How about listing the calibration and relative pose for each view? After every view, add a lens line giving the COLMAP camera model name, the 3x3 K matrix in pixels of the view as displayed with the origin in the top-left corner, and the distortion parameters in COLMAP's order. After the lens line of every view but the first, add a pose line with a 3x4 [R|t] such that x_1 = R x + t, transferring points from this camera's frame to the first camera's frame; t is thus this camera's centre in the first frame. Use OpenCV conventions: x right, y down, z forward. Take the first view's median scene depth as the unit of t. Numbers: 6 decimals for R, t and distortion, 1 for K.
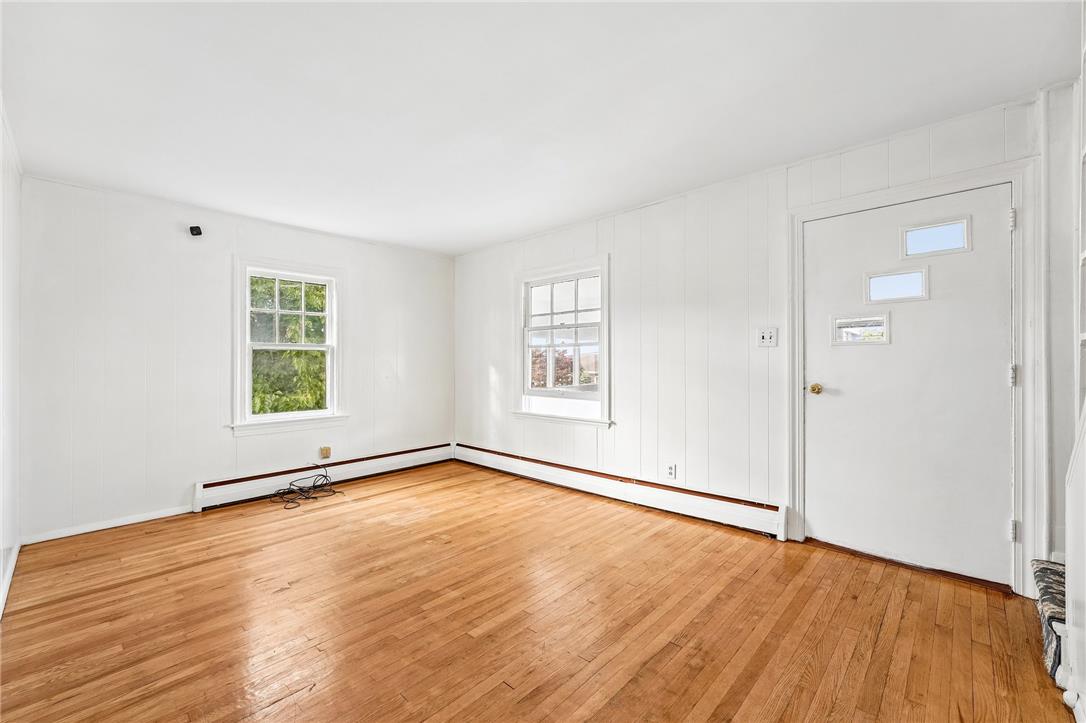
lens RADIAL K [[447.6, 0, 544.7], [0, 447.6, 354.9], [0, 0, 1]] dist [0.002019, -0.000153]
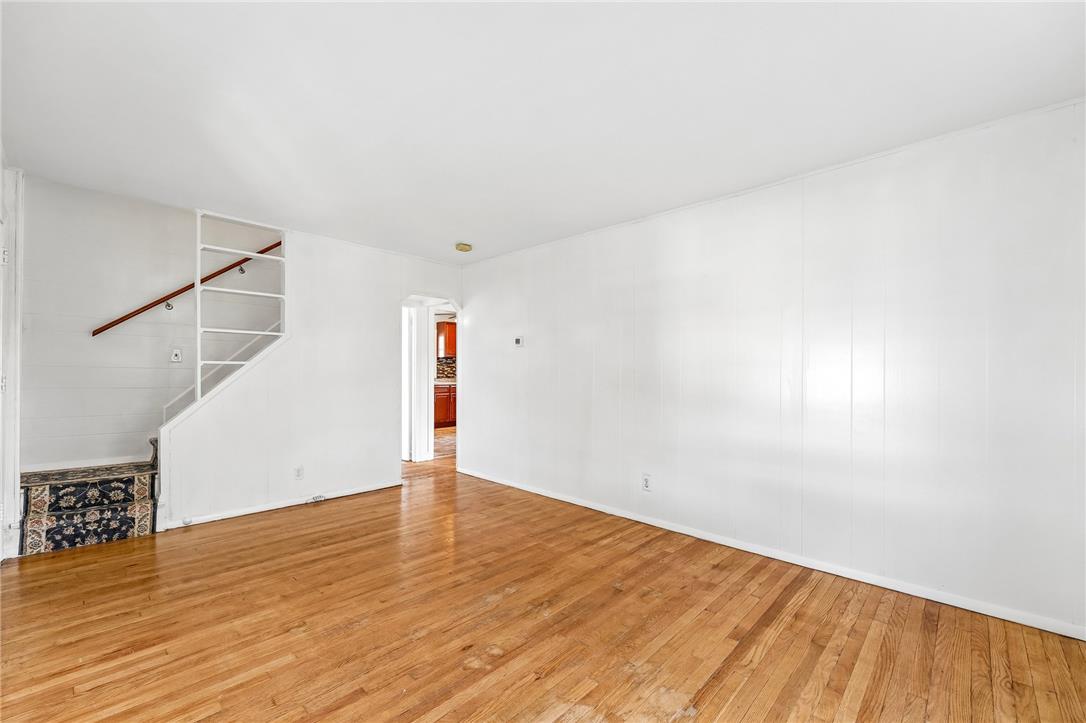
lens RADIAL K [[447.6, 0, 541.4], [0, 447.6, 371.3], [0, 0, 1]] dist [0.002019, -0.000153]
pose [[-0.999858, 0.003268, 0.016560, -0.291613], [0.003079, 0.999930, -0.011444, 0.019343], [-0.016596, -0.011391, -0.999797, 1.439005]]
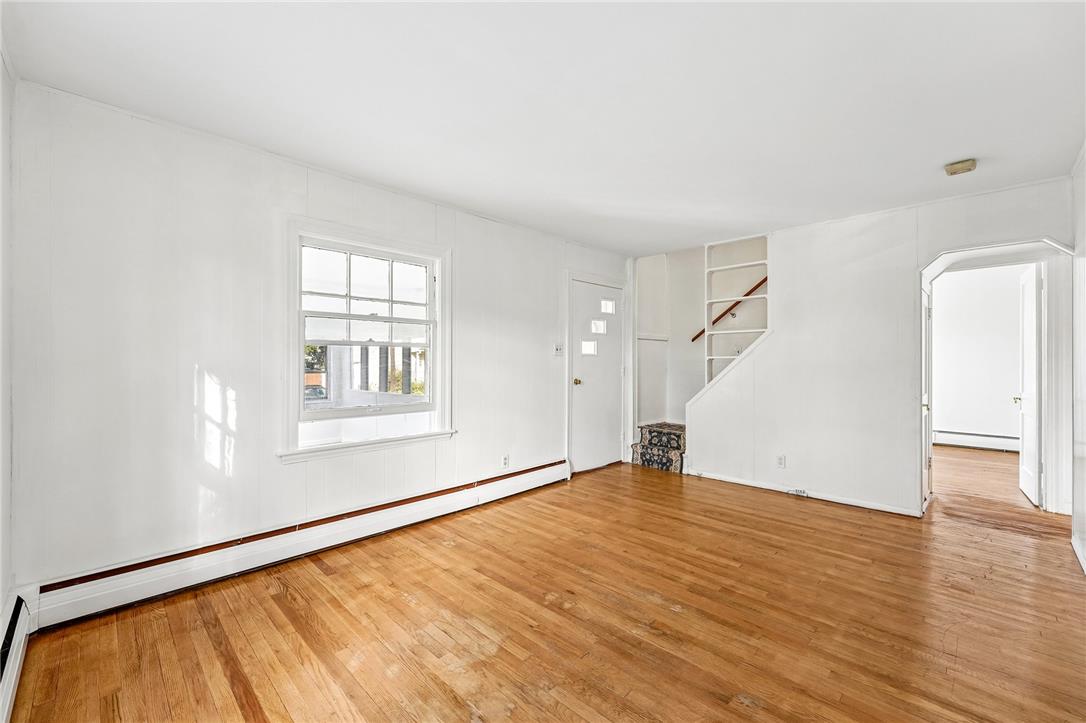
lens RADIAL K [[447.6, 0, 543.4], [0, 447.6, 366.2], [0, 0, 1]] dist [0.002019, -0.000153]
pose [[0.024309, 0.001974, 0.999703, -0.876280], [-0.009200, 0.999956, -0.001751, 0.018171], [-0.999662, -0.009155, 0.024326, 0.895911]]
